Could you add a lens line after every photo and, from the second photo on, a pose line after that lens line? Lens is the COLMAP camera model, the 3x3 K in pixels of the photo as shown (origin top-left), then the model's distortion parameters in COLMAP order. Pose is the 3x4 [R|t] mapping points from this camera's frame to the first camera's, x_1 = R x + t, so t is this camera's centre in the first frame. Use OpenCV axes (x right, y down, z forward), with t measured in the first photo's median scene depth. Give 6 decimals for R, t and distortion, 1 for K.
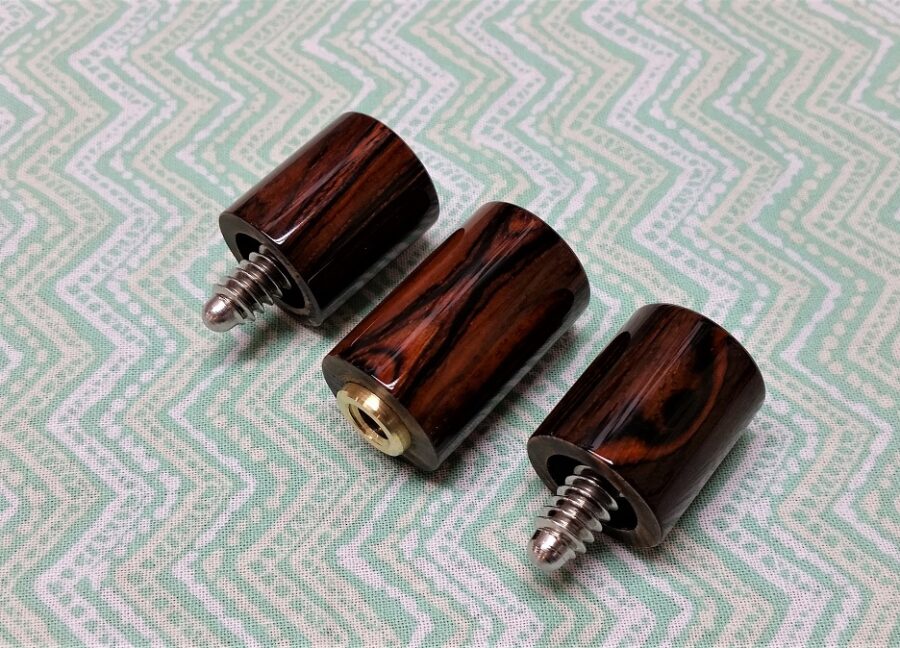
lens RADIAL K [[1082.3, 0, 365.1], [0, 1082.3, 324.6], [0, 0, 1]] dist [0.067154, 0.022396]
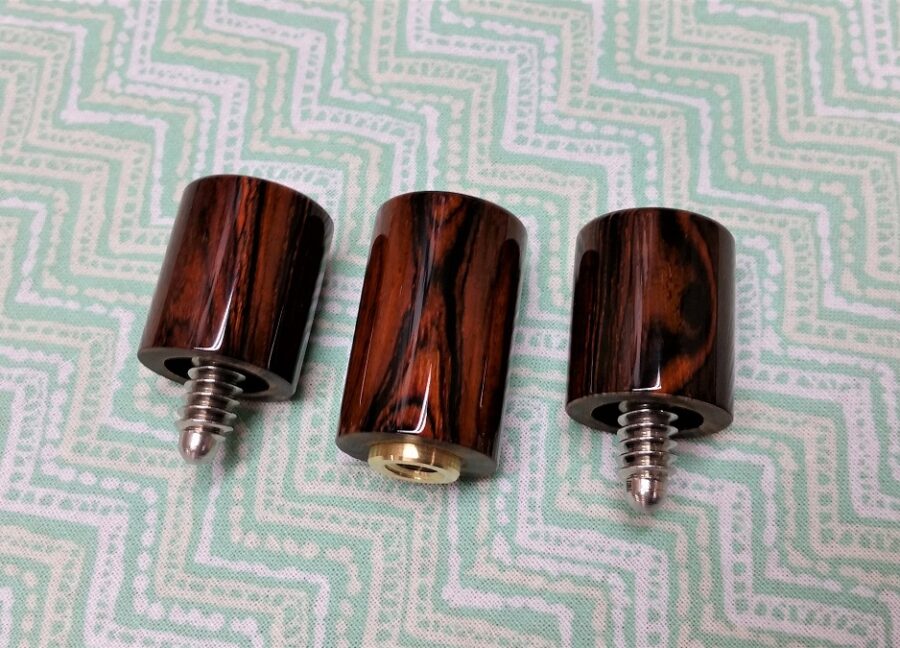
lens RADIAL K [[1082.3, 0, 365.1], [0, 1082.3, 324.6], [0, 0, 1]] dist [0.067154, 0.022396]
pose [[0.844230, -0.507677, 0.171872, -0.116817], [0.486184, 0.860334, 0.153140, -0.166524], [-0.225613, -0.045724, 0.973144, 0.070707]]
